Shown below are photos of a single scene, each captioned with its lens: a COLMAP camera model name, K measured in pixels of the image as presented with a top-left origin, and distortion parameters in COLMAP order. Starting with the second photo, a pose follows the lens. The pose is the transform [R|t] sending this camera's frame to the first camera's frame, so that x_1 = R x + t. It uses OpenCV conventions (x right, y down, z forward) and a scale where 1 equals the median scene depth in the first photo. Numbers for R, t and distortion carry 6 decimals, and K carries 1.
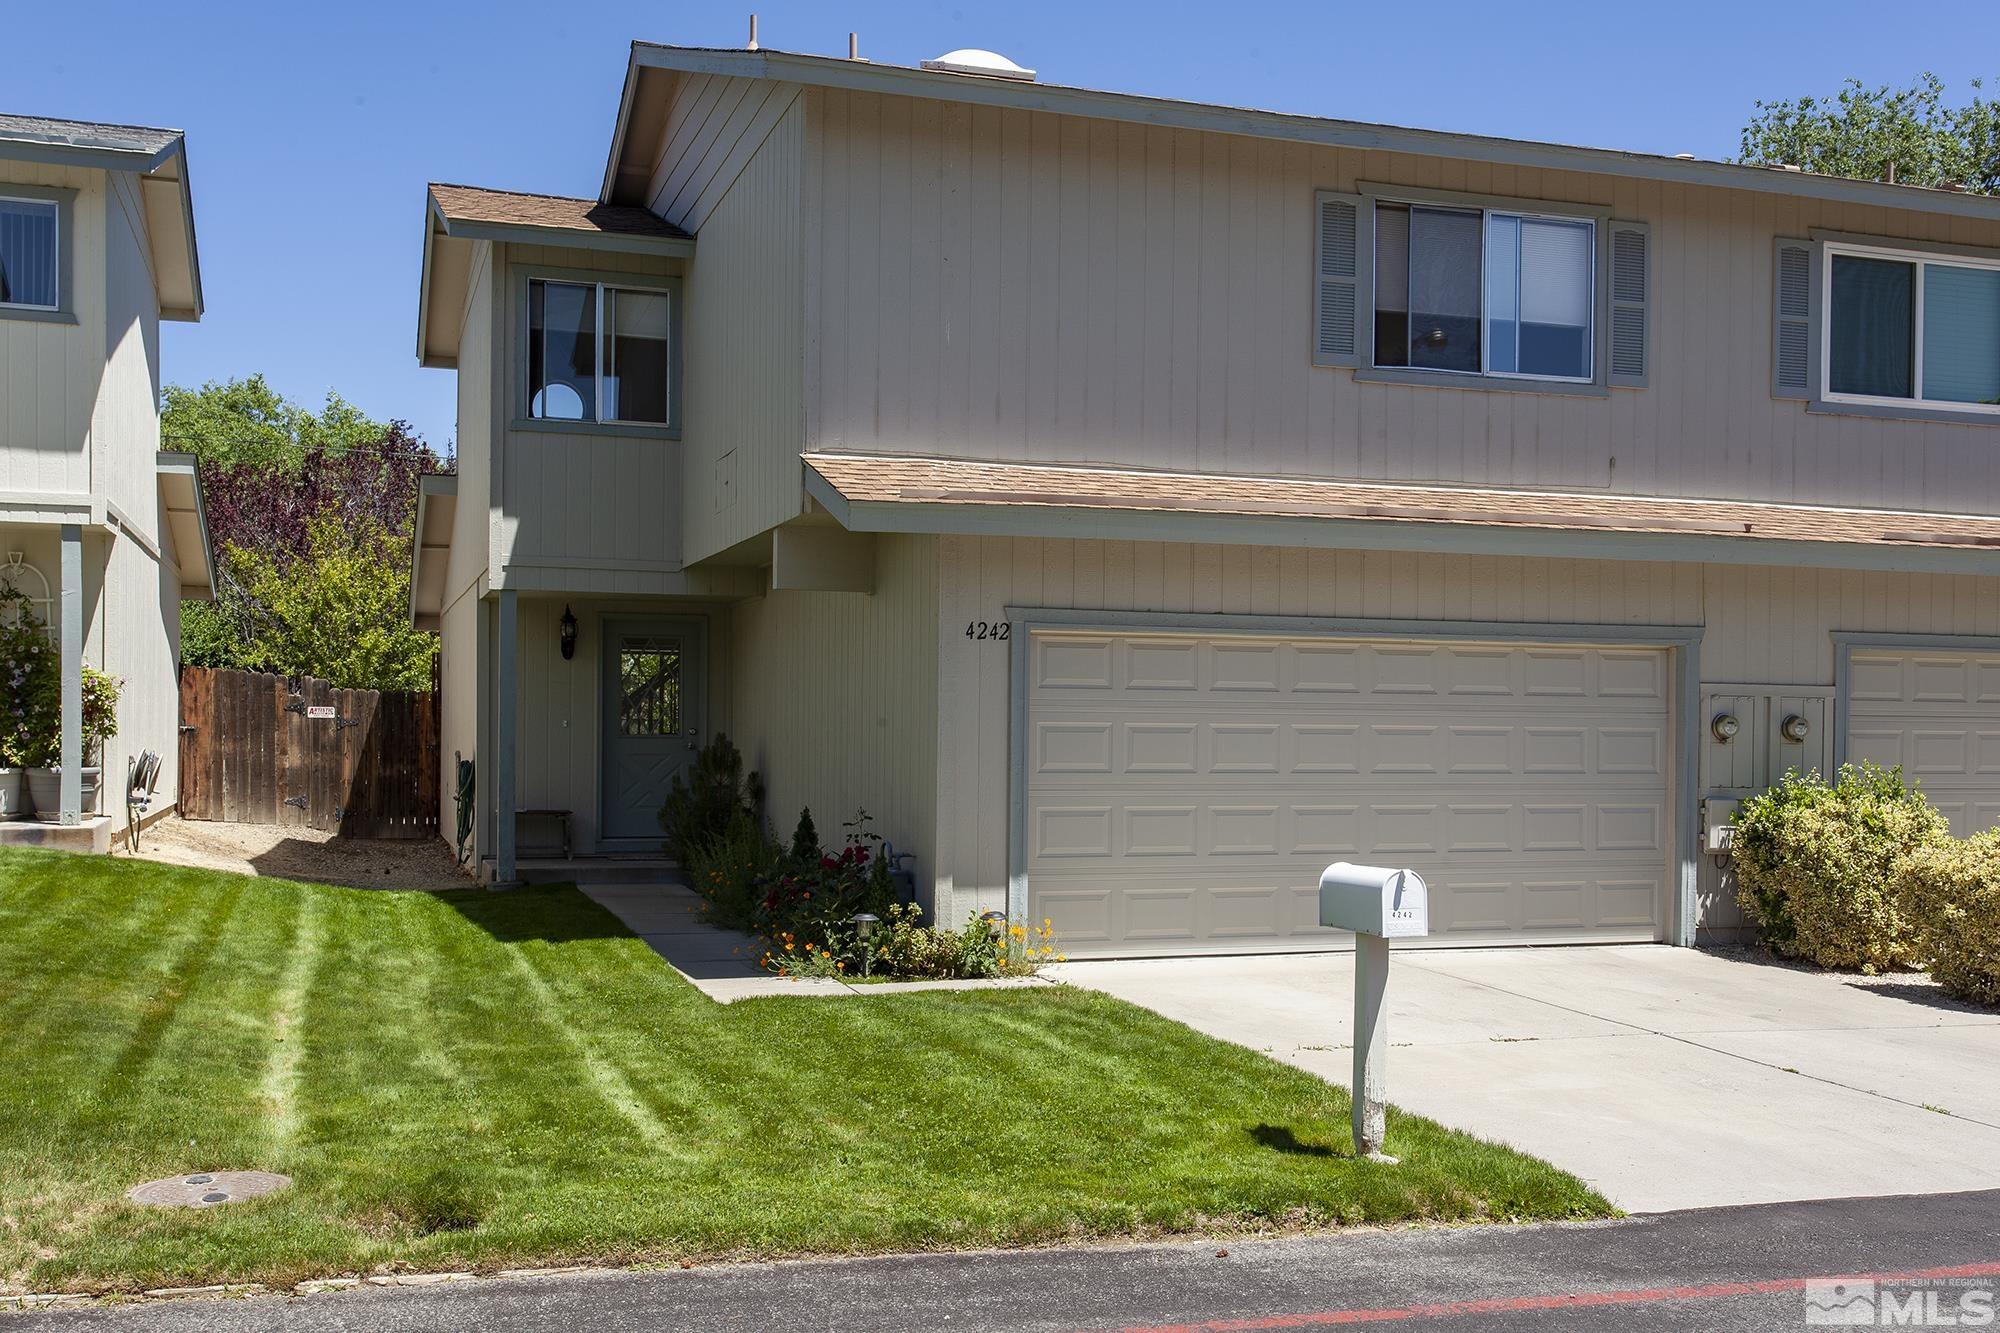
lens RADIAL K [[1943.2, 0, 999.2], [0, 1943.2, 751.8], [0, 0, 1]] dist [0.006520, 0.000410]
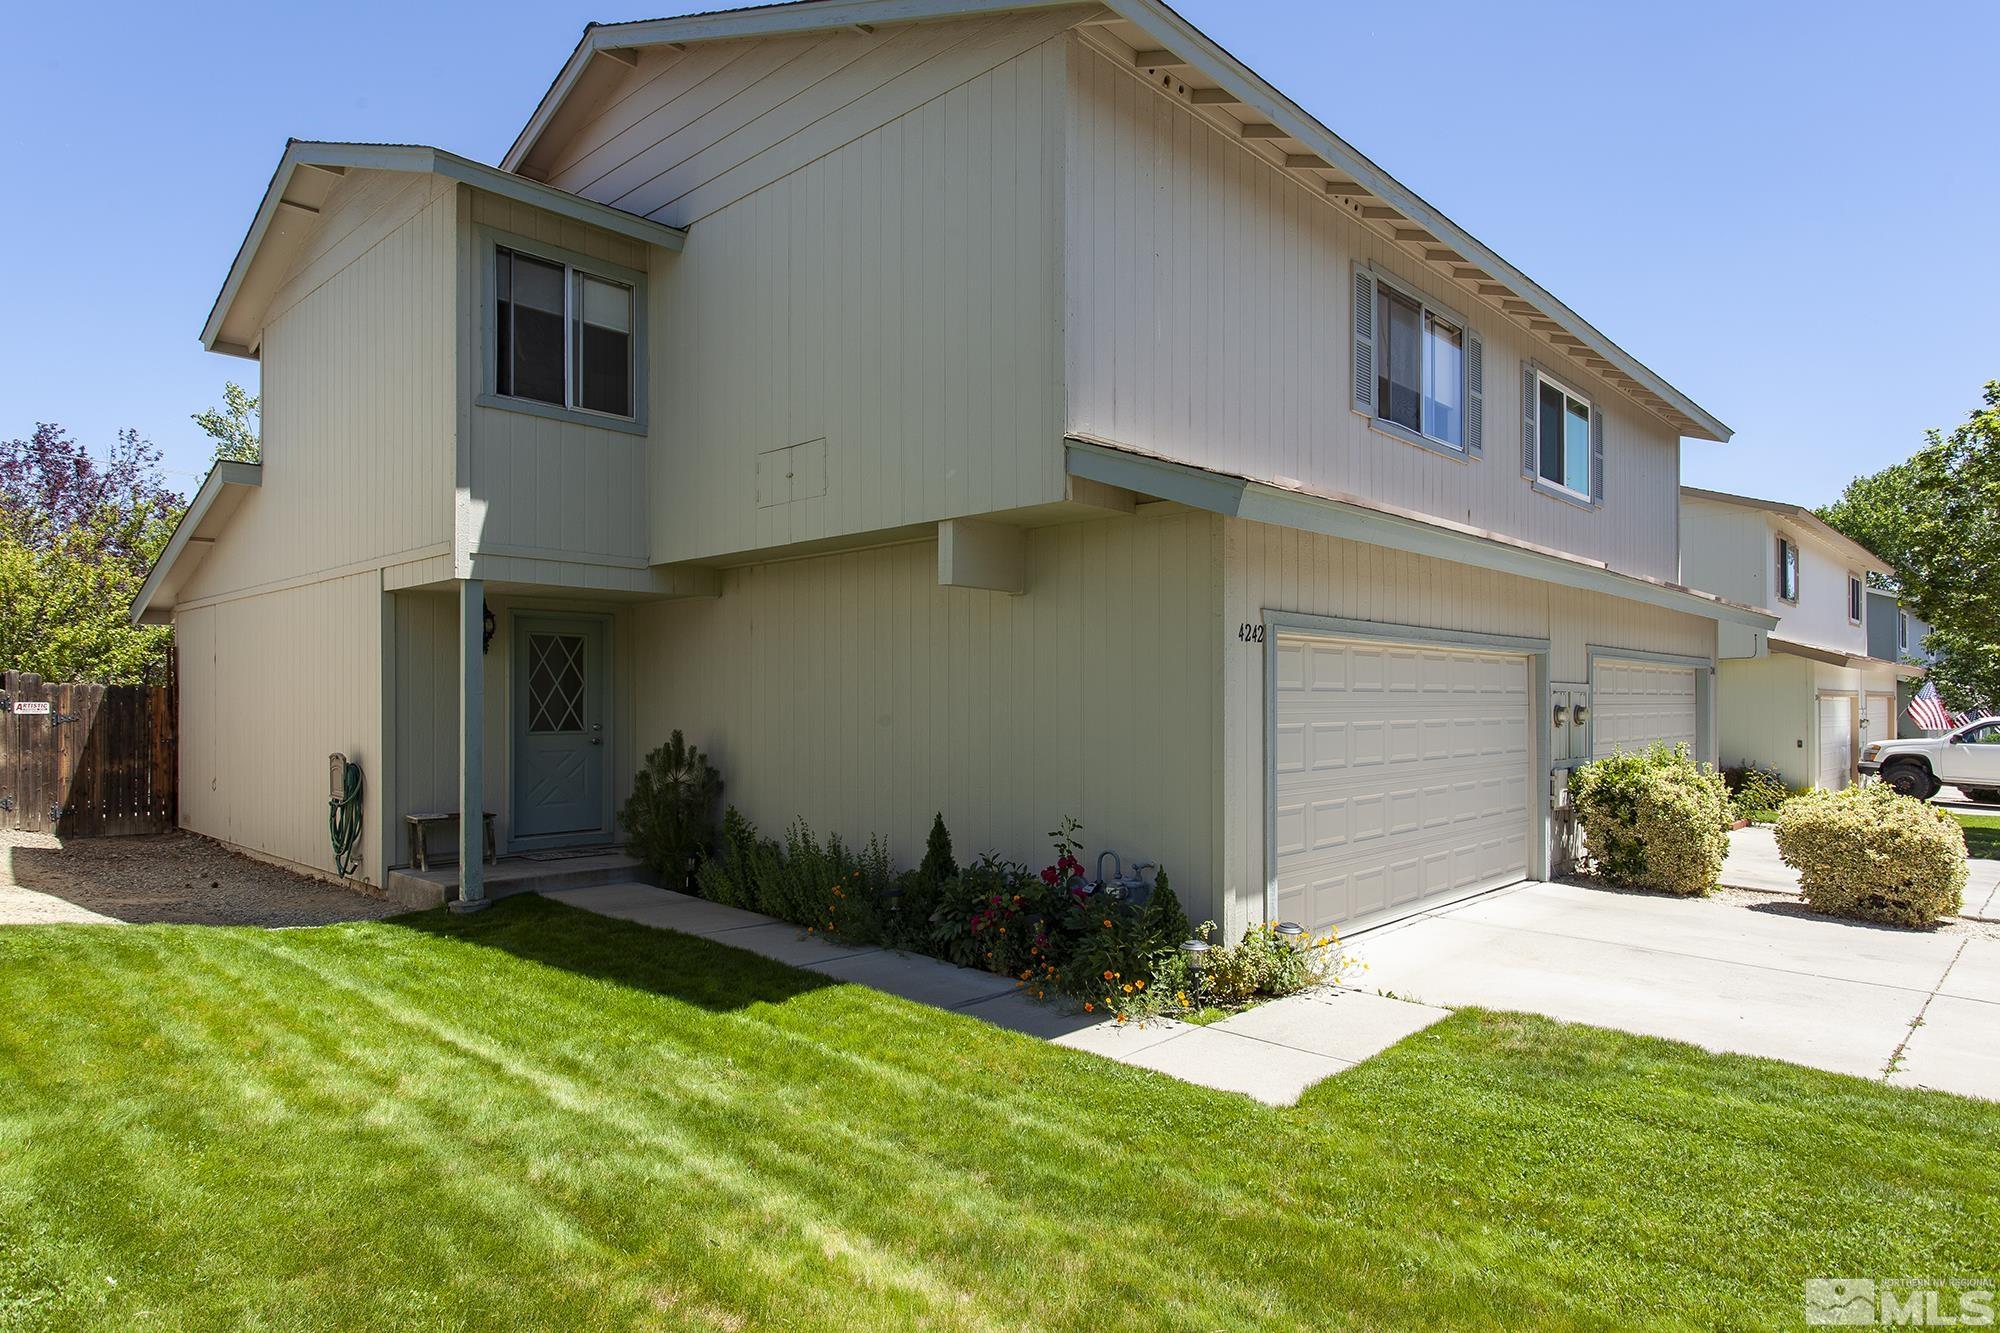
lens RADIAL K [[1157.8, 0, 1008.4], [0, 1157.8, 697.8], [0, 0, 1]] dist [0.002882, 0.001022]
pose [[0.881529, -0.008385, 0.472055, -0.321235], [0.014541, 0.999850, -0.009395, -0.021395], [-0.471906, 0.015146, 0.881519, 0.449574]]
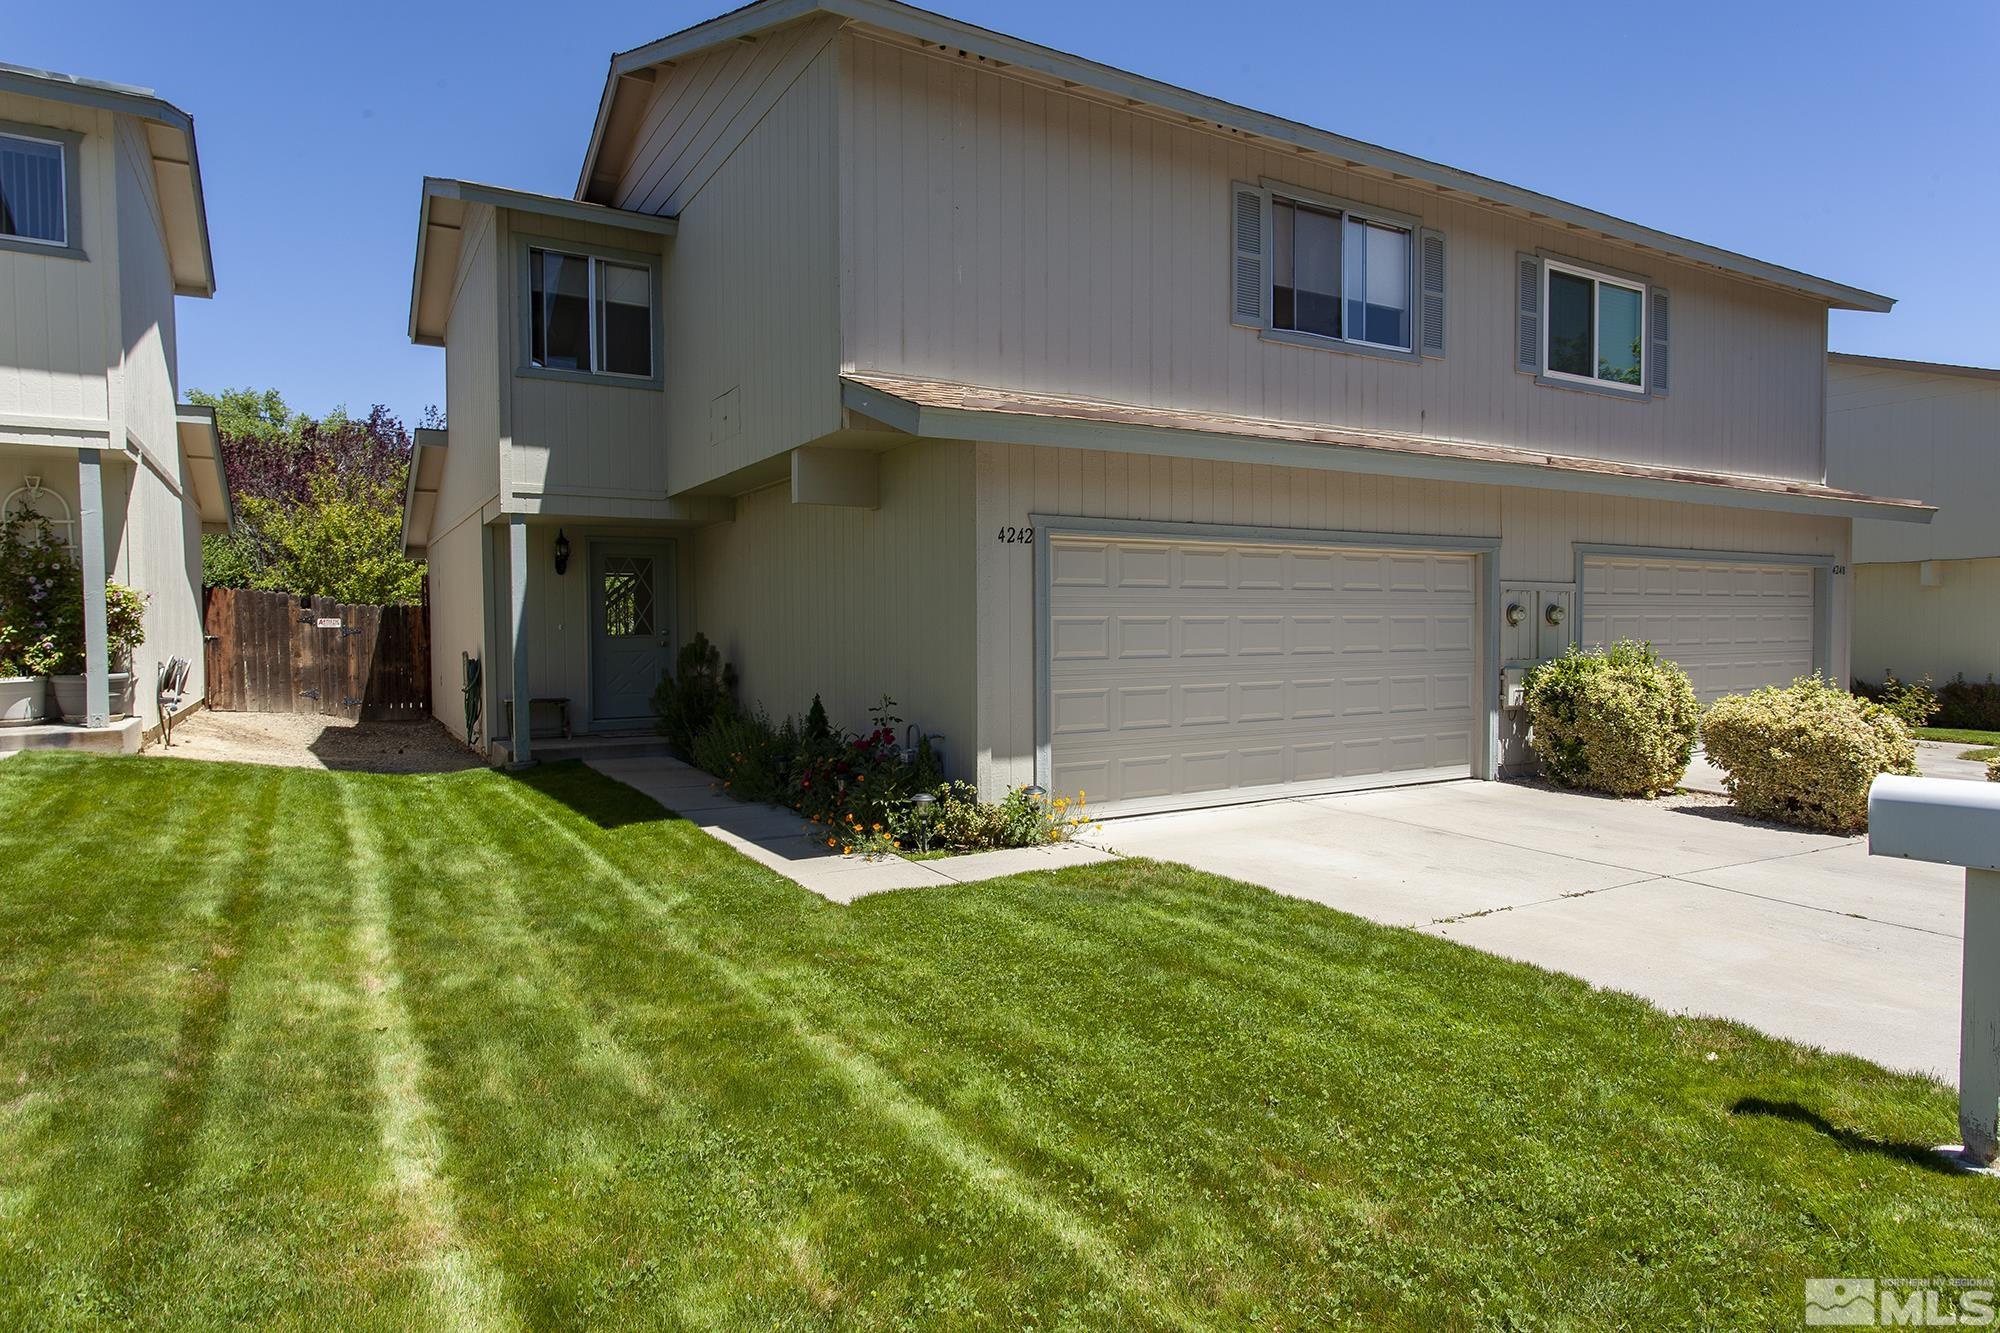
lens RADIAL K [[1147.5, 0, 1000.0], [0, 1147.5, 666.5], [0, 0, 1]] dist [-0.000827, 0.000977]
pose [[0.977734, -0.023547, 0.208522, -0.127701], [0.019069, 0.999543, 0.023462, -0.001840], [-0.208980, -0.018963, 0.977736, 0.290945]]
